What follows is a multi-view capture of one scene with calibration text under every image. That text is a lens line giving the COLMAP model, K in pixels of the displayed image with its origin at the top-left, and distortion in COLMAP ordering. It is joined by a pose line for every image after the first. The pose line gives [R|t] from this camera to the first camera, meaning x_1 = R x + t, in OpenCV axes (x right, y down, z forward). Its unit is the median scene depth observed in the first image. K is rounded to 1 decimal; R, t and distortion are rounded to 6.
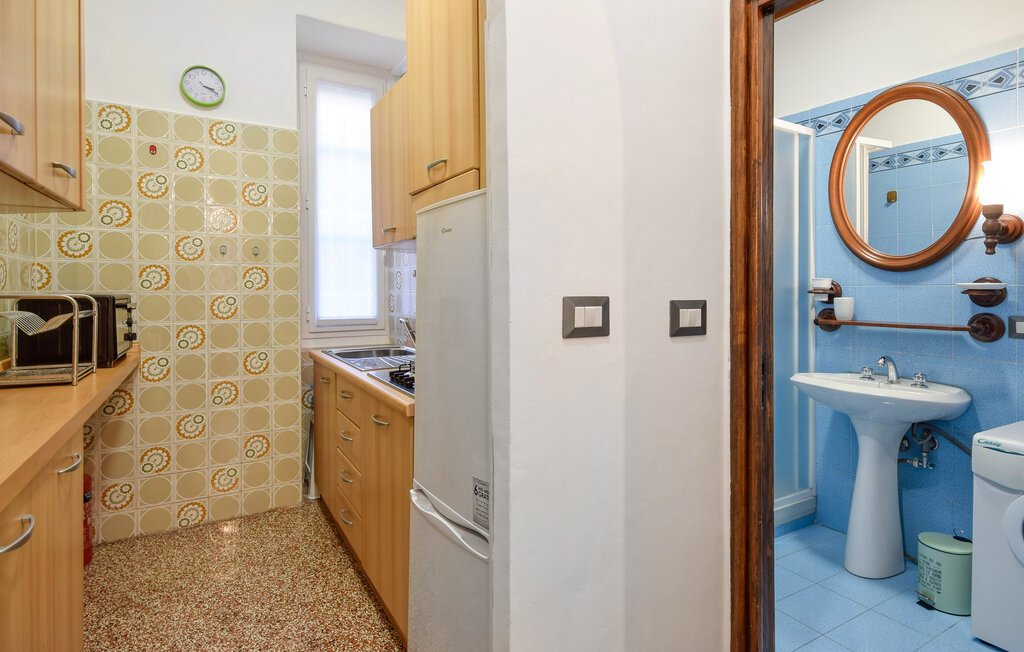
lens RADIAL K [[532.9, 0, 513.3], [0, 532.9, 298.2], [0, 0, 1]] dist [0.003516, 0.000787]
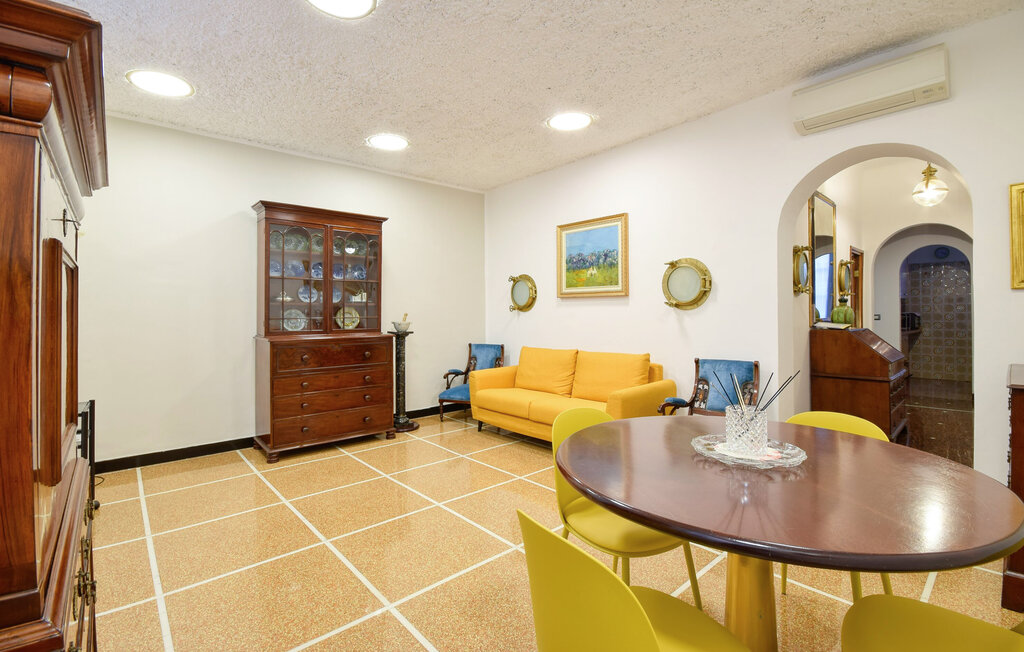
lens RADIAL K [[458.3, 0, 515.8], [0, 458.3, 307.7], [0, 0, 1]] dist [-0.003019, -0.000615]
pose [[0.200230, -0.009348, -0.979704, 1.847202], [-0.009362, 0.999891, -0.011454, 0.017516], [0.979704, 0.011466, 0.200121, -2.403222]]
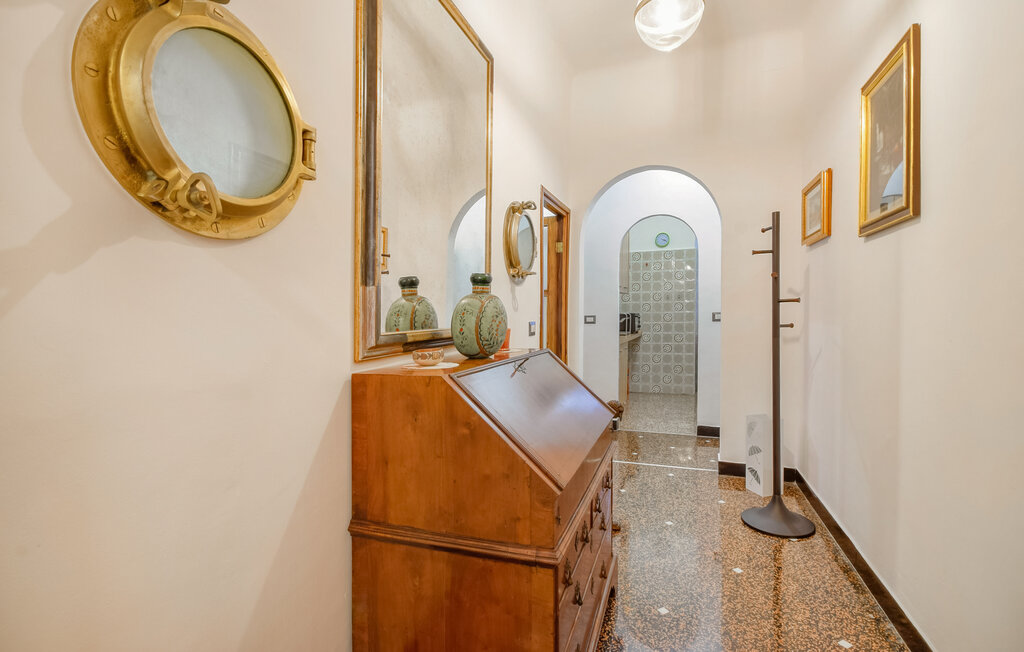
lens RADIAL K [[471.4, 0, 513.8], [0, 471.4, 353.3], [0, 0, 1]] dist [0.001556, -0.000107]
pose [[0.618989, 0.057061, -0.783324, 0.949785], [0.005119, 0.997043, 0.076675, 0.011578], [0.785383, -0.051471, 0.616867, -1.224808]]
